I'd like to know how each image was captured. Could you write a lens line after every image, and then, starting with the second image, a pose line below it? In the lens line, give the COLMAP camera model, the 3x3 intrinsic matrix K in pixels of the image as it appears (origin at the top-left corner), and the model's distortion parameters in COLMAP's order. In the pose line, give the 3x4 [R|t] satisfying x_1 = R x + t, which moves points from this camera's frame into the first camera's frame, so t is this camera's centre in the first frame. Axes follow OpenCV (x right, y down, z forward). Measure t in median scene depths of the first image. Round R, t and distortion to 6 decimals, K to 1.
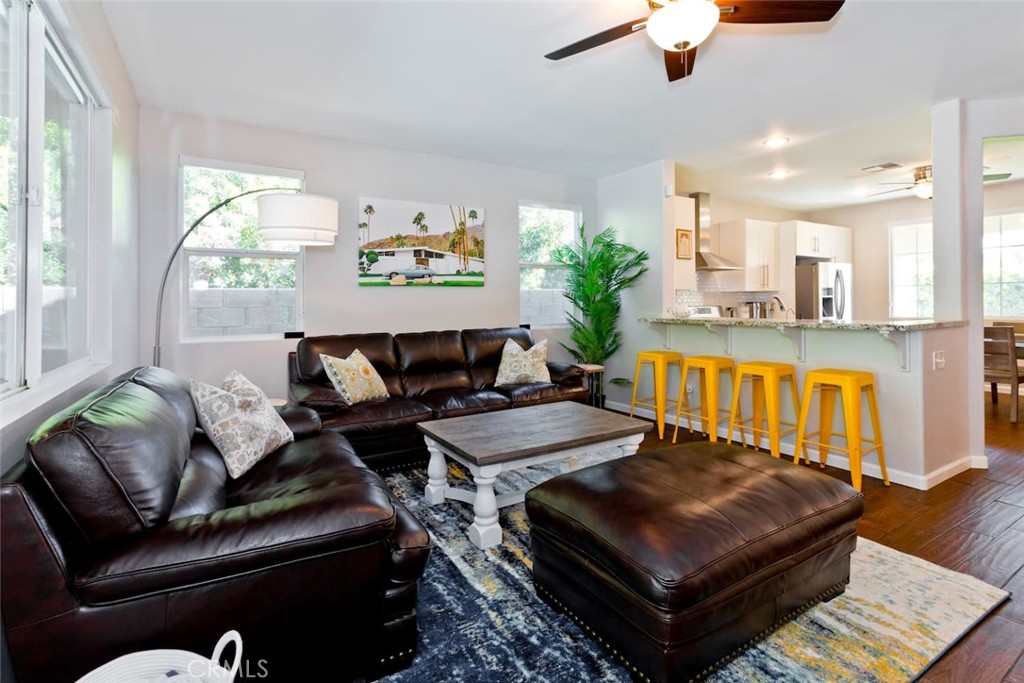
lens RADIAL K [[481.6, 0, 516.5], [0, 481.6, 298.6], [0, 0, 1]] dist [-0.000633, 0.000174]
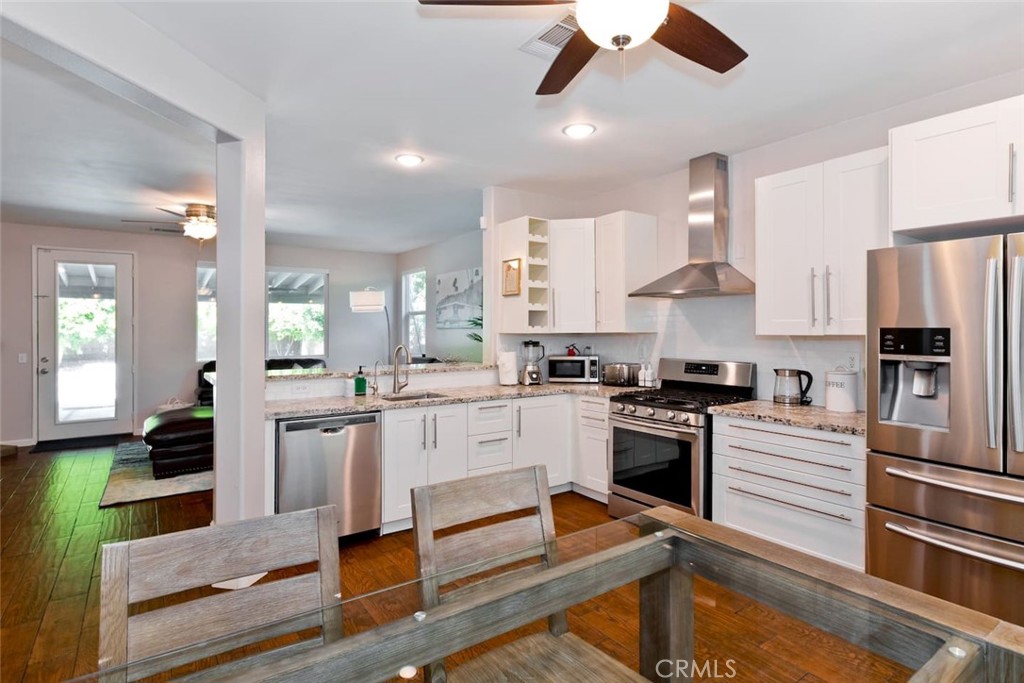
lens RADIAL K [[505.9, 0, 514.5], [0, 505.9, 325.9], [0, 0, 1]] dist [0.000935, 0.000074]
pose [[0.096835, 0.003347, -0.995295, 0.952448], [0.007167, 0.999966, 0.004060, -0.028128], [0.995275, -0.007526, 0.096808, 0.731576]]
